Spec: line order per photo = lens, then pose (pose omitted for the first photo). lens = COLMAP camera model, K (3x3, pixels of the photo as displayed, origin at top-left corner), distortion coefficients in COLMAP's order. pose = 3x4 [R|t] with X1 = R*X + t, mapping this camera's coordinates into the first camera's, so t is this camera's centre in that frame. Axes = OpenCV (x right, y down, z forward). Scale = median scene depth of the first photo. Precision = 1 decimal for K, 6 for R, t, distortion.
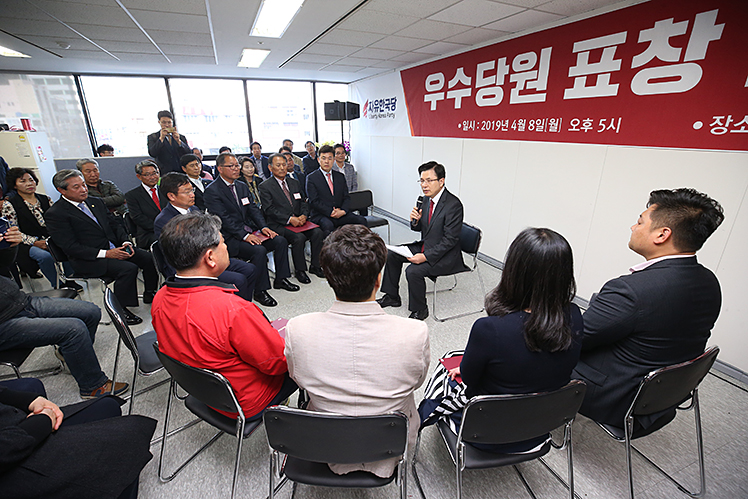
lens RADIAL K [[339.5, 0, 372.4], [0, 339.5, 244.4], [0, 0, 1]] dist [-0.032123, 0.009737]
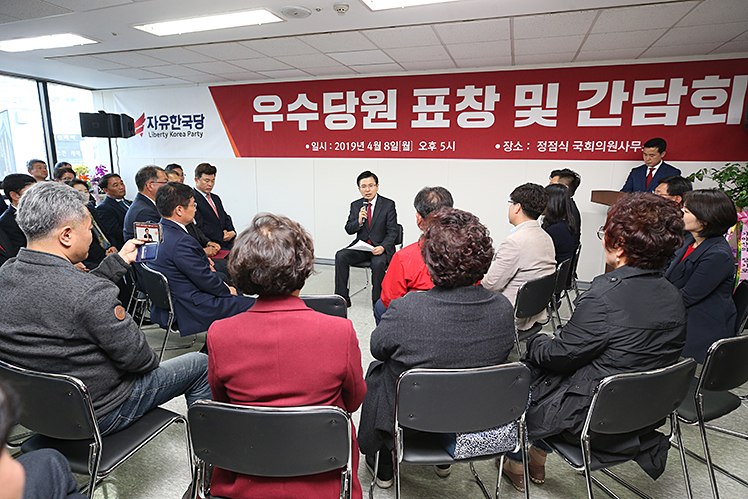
lens RADIAL K [[420.3, 0, 371.7], [0, 420.3, 240.3], [0, 0, 1]] dist [-0.011529, 0.009547]
pose [[0.700852, -0.116240, 0.703772, -0.663320], [0.218116, 0.974298, -0.056288, 0.060996], [-0.679141, 0.192954, 0.708193, -0.009269]]
